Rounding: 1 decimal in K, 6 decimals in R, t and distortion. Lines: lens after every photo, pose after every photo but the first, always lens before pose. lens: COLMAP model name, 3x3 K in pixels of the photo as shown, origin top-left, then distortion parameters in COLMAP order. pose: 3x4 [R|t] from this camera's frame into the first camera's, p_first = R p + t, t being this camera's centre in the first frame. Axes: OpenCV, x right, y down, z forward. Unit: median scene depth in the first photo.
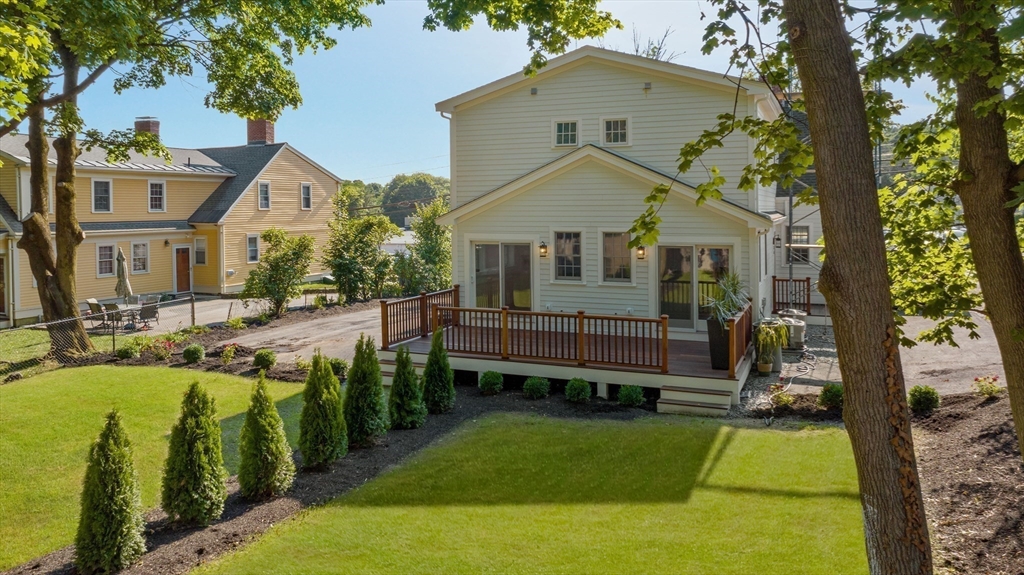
lens RADIAL K [[714.9, 0, 512.0], [0, 714.9, 287.5], [0, 0, 1]] dist [0.000534, 0.000320]
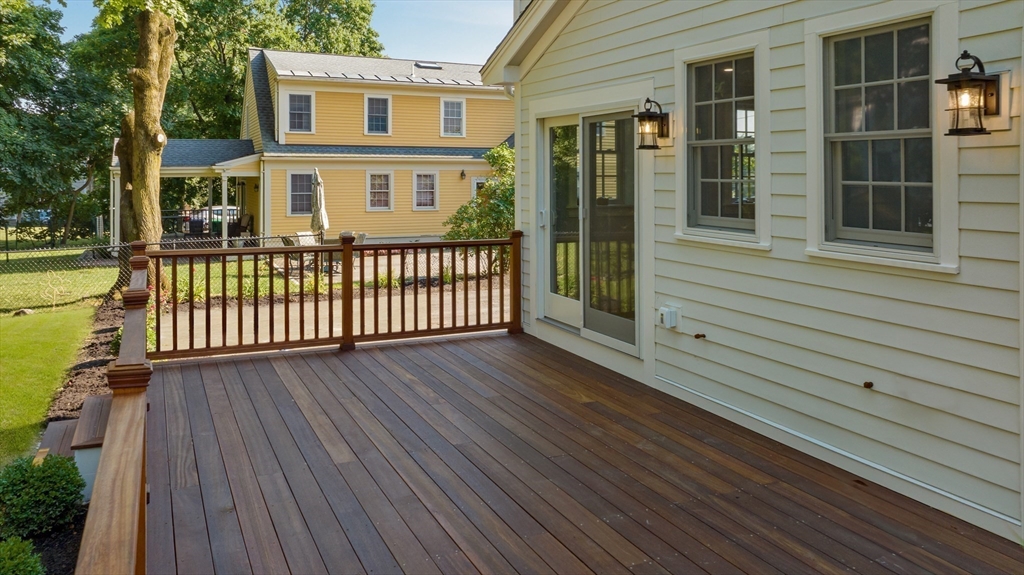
lens RADIAL K [[714.9, 0, 512.0], [0, 714.9, 287.5], [0, 0, 1]] dist [0.000534, 0.000320]
pose [[0.747023, 0.107238, -0.656092, 0.196762], [-0.072687, 0.994162, 0.079735, -0.003979], [0.660812, -0.011875, 0.750457, 0.683243]]
